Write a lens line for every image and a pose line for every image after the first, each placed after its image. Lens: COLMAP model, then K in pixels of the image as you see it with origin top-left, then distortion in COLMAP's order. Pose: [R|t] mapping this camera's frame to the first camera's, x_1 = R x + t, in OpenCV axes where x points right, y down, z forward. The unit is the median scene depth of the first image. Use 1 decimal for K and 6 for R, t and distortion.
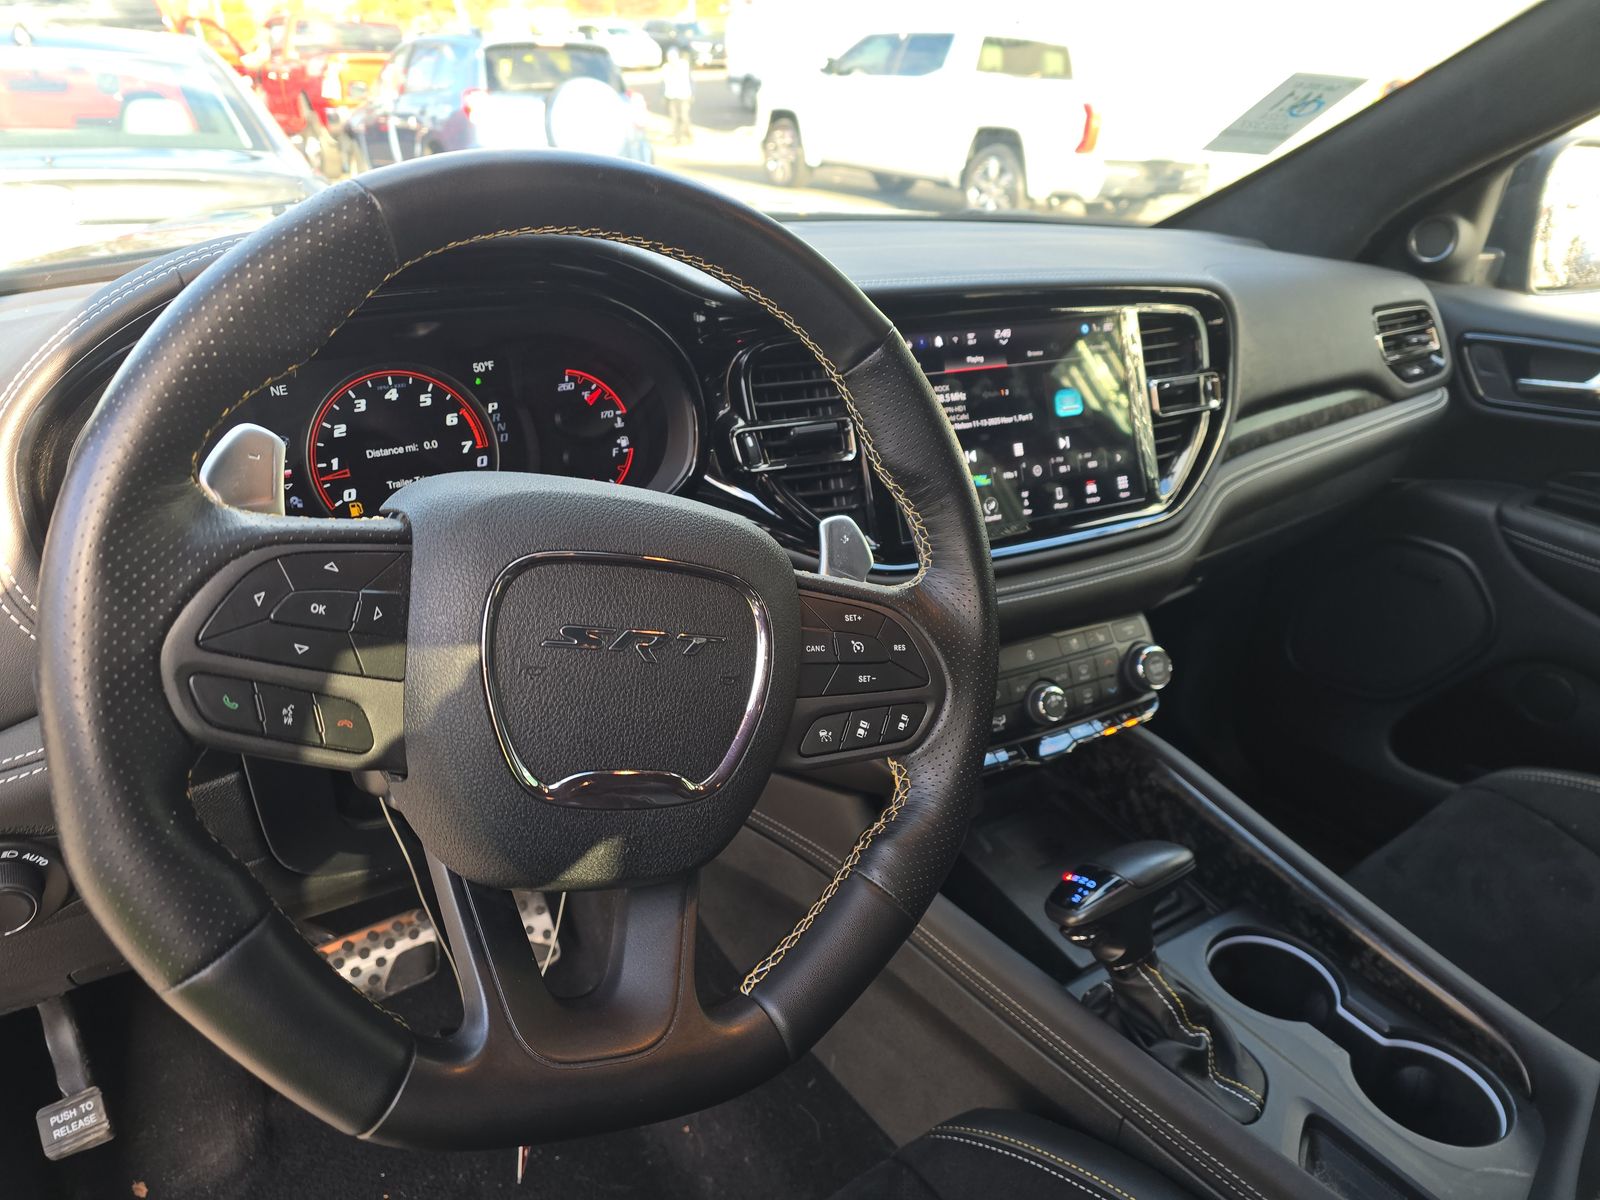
lens RADIAL K [[1079.7, 0, 800.0], [0, 1079.7, 600.0], [0, 0, 1]] dist [0.069505, -0.086918]
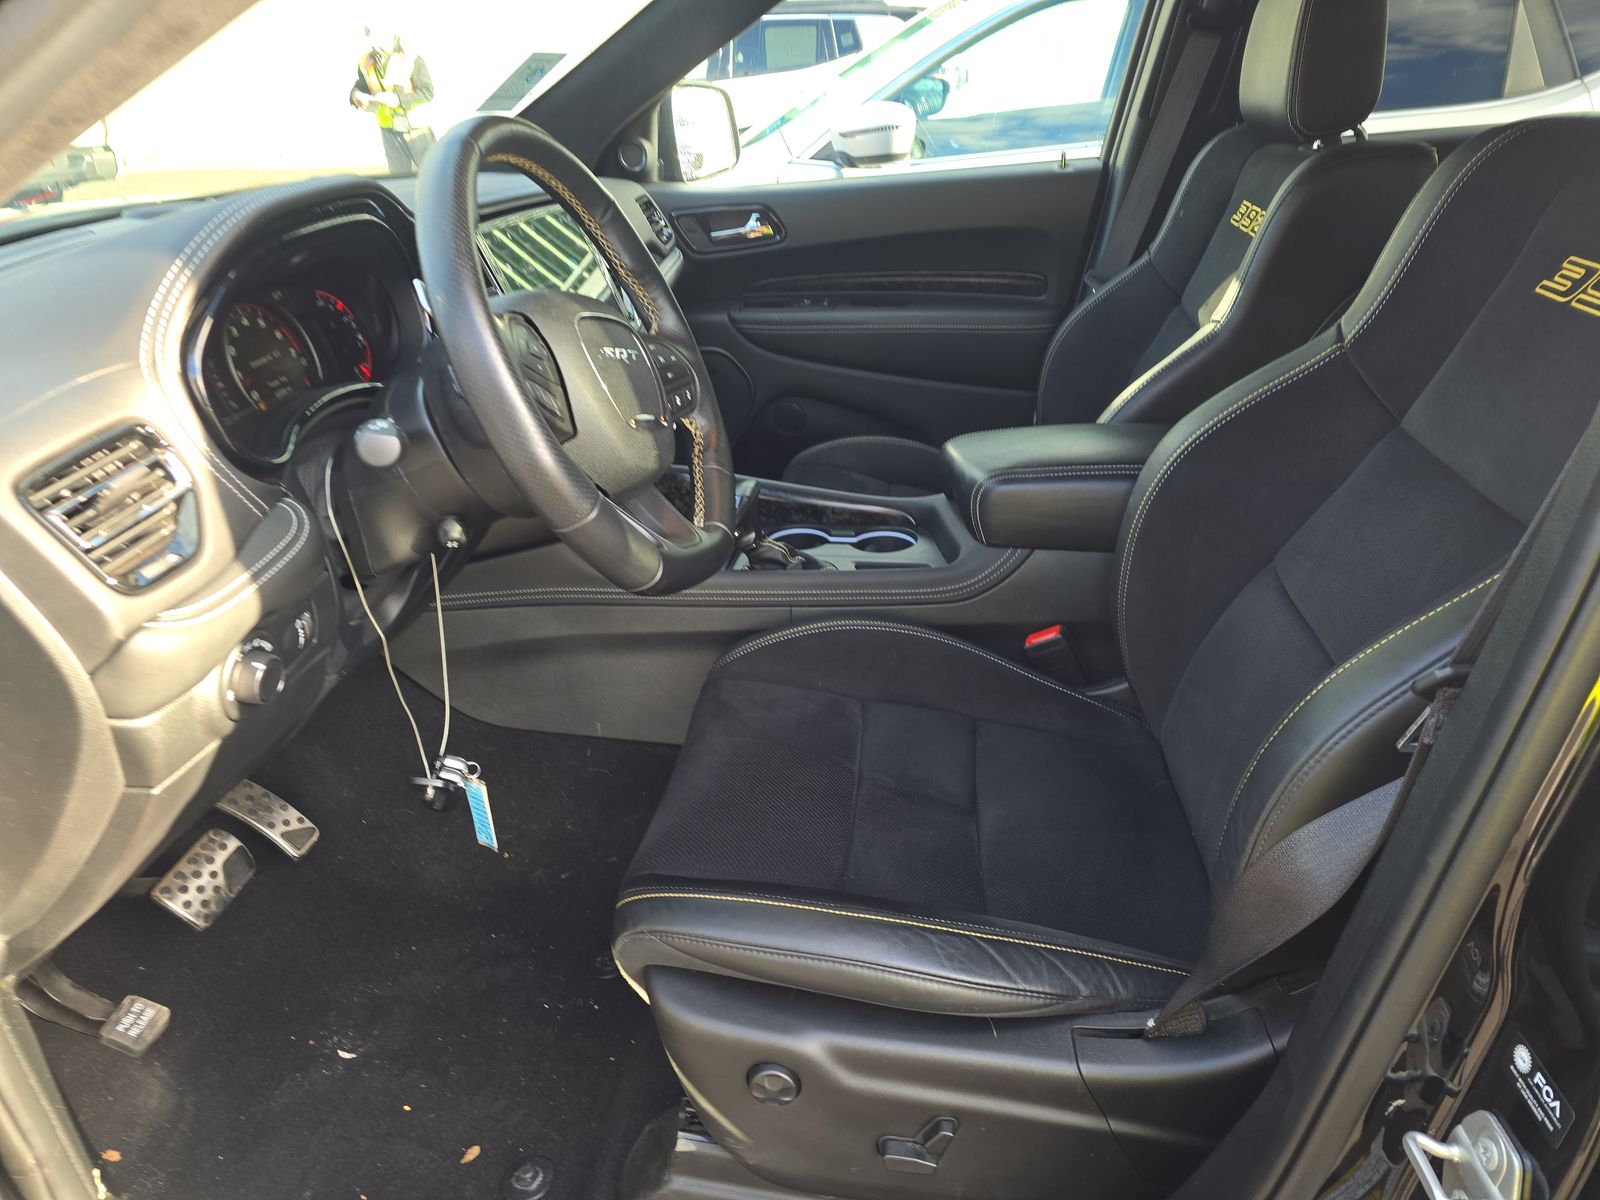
lens RADIAL K [[1079.7, 0, 800.0], [0, 1079.7, 600.0], [0, 0, 1]] dist [0.069505, -0.086918]
pose [[0.674460, -0.376586, 0.635049, -0.542164], [0.364700, 0.917806, 0.156928, 0.103414], [-0.641948, 0.125761, 0.756364, -0.270692]]
